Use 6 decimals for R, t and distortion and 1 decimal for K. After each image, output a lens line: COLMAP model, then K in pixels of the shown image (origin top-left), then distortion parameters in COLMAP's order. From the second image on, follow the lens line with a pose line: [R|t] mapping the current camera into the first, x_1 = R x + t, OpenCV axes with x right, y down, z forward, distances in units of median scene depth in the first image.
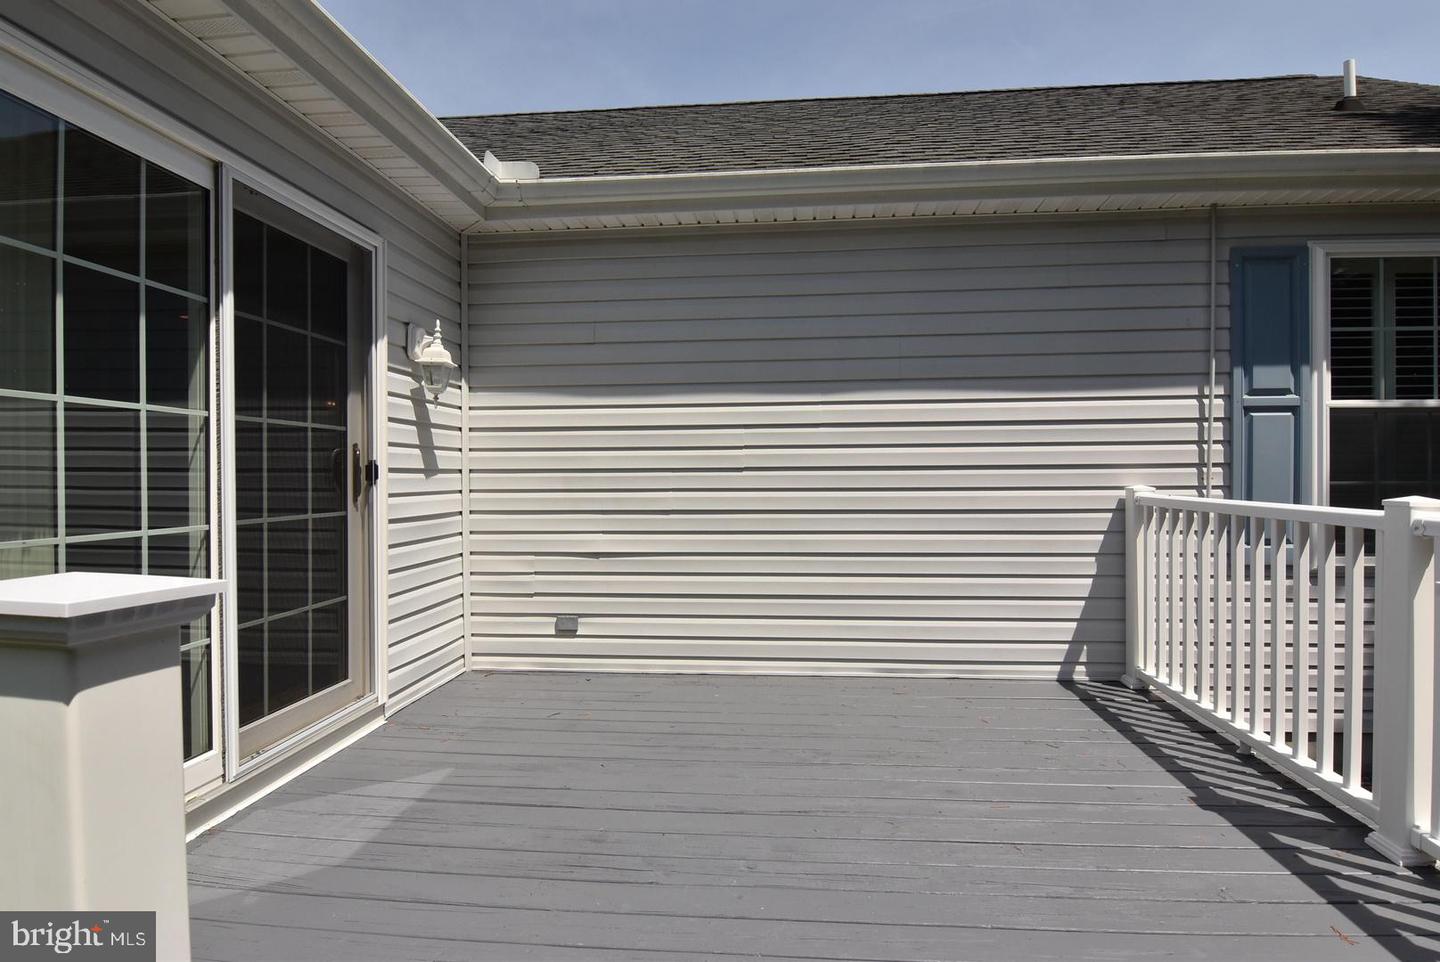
lens RADIAL K [[770.8, 0, 724.1], [0, 770.8, 481.5], [0, 0, 1]] dist [-0.003564, -0.001161]
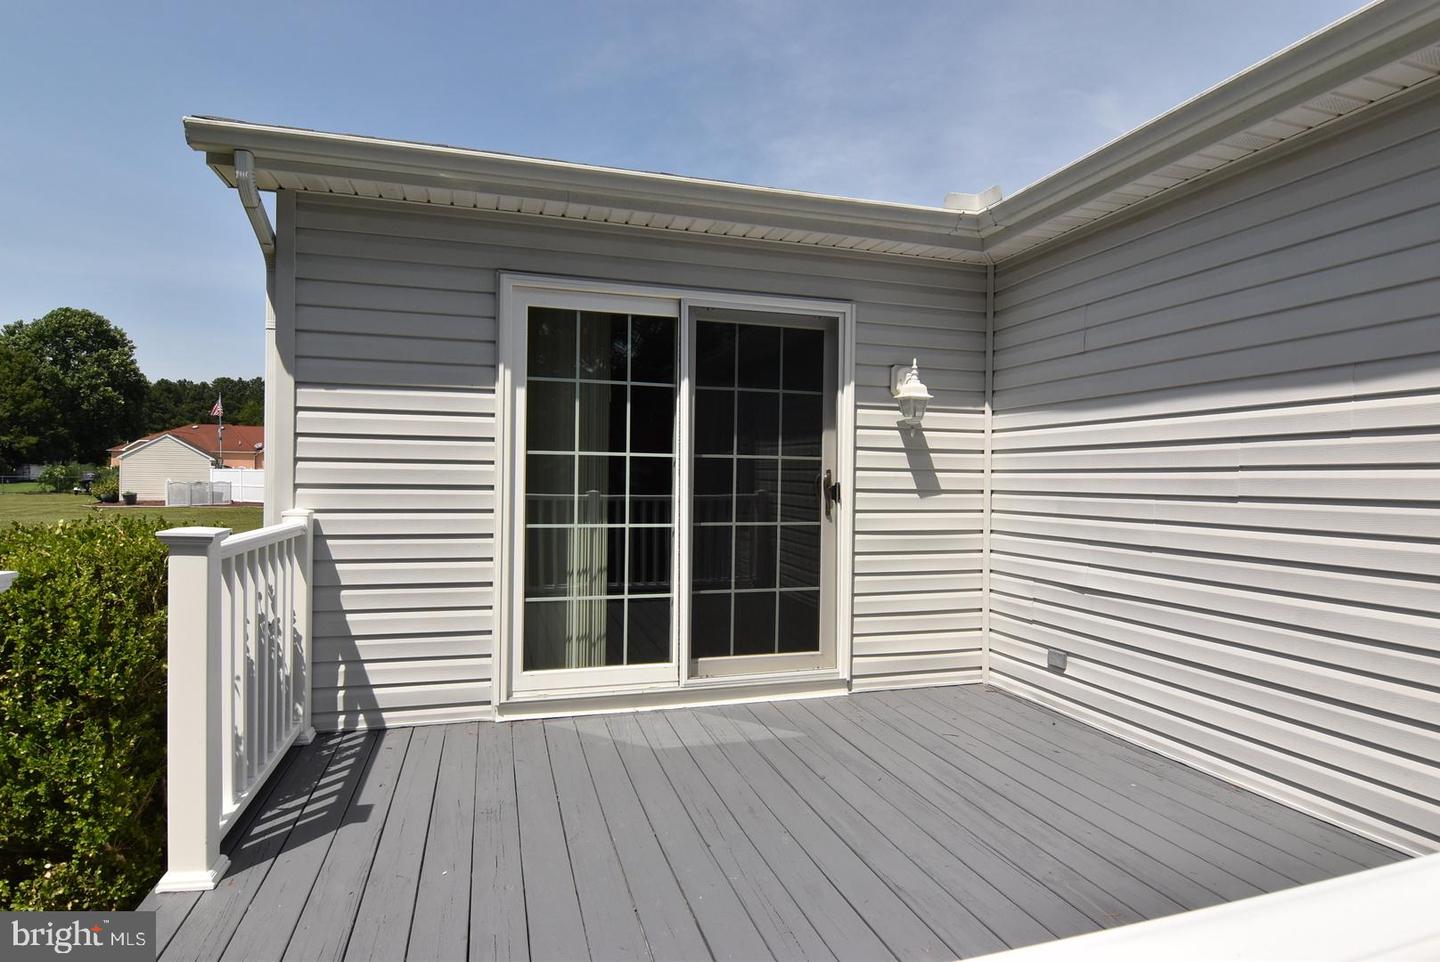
lens RADIAL K [[770.8, 0, 722.8], [0, 770.8, 478.9], [0, 0, 1]] dist [-0.003564, -0.001161]
pose [[0.373529, 0.009591, -0.927569, 0.575433], [-0.021544, 0.999767, 0.001662, -0.028684], [0.927368, 0.019362, 0.373648, 0.318706]]
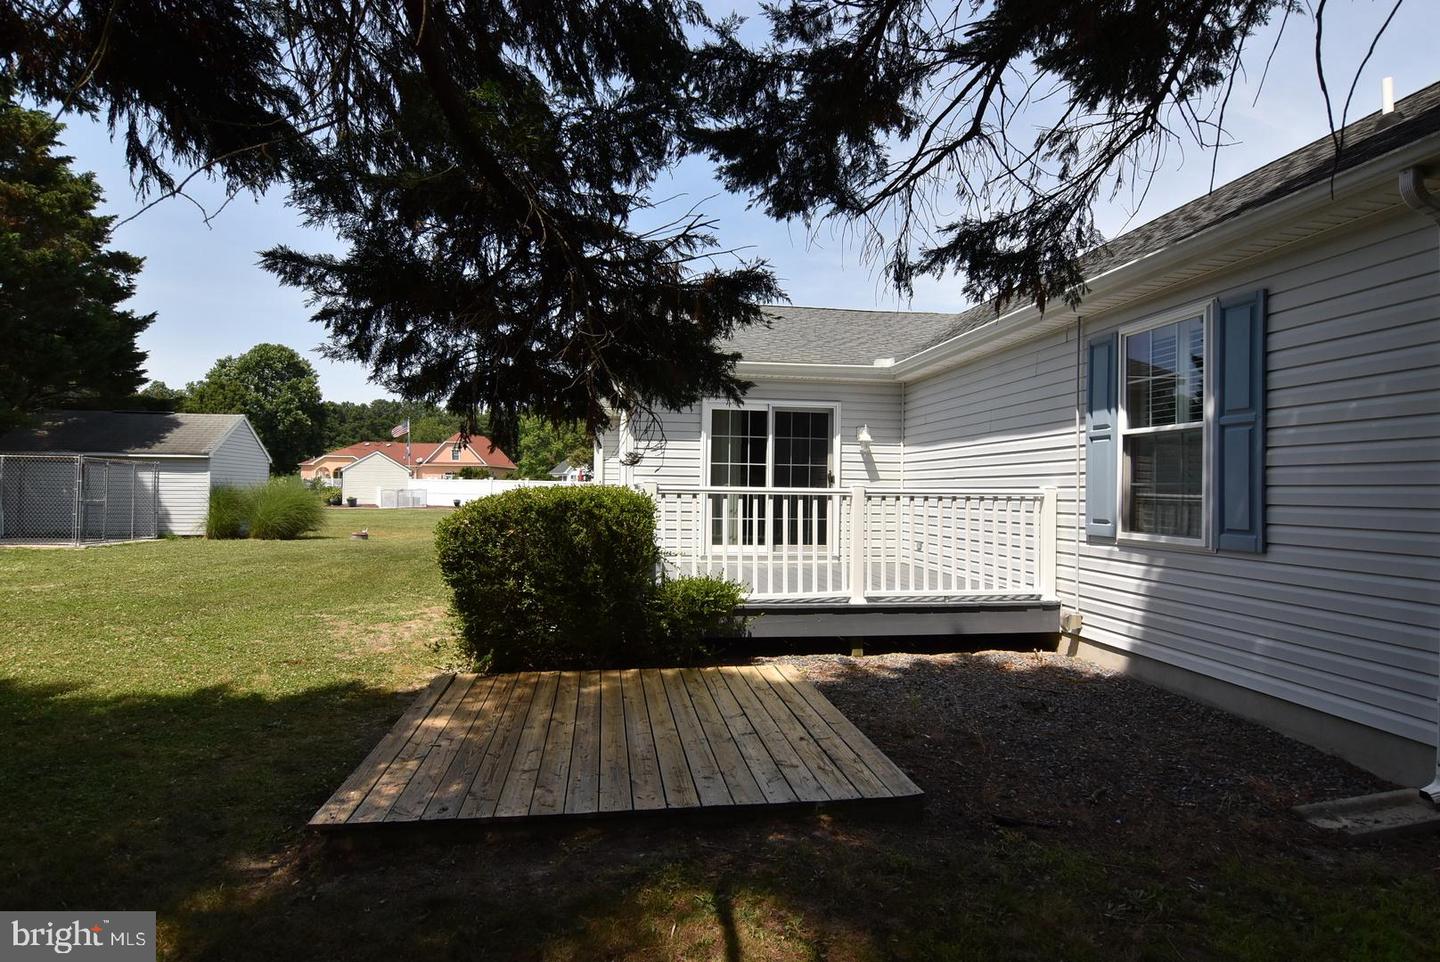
lens RADIAL K [[770.8, 0, 721.2], [0, 770.8, 480.2], [0, 0, 1]] dist [-0.003564, -0.001161]
pose [[0.235580, -0.004446, -0.971845, 2.181607], [-0.023716, 0.999665, -0.010323, 0.030160], [0.971566, 0.025480, 0.235396, -0.144478]]
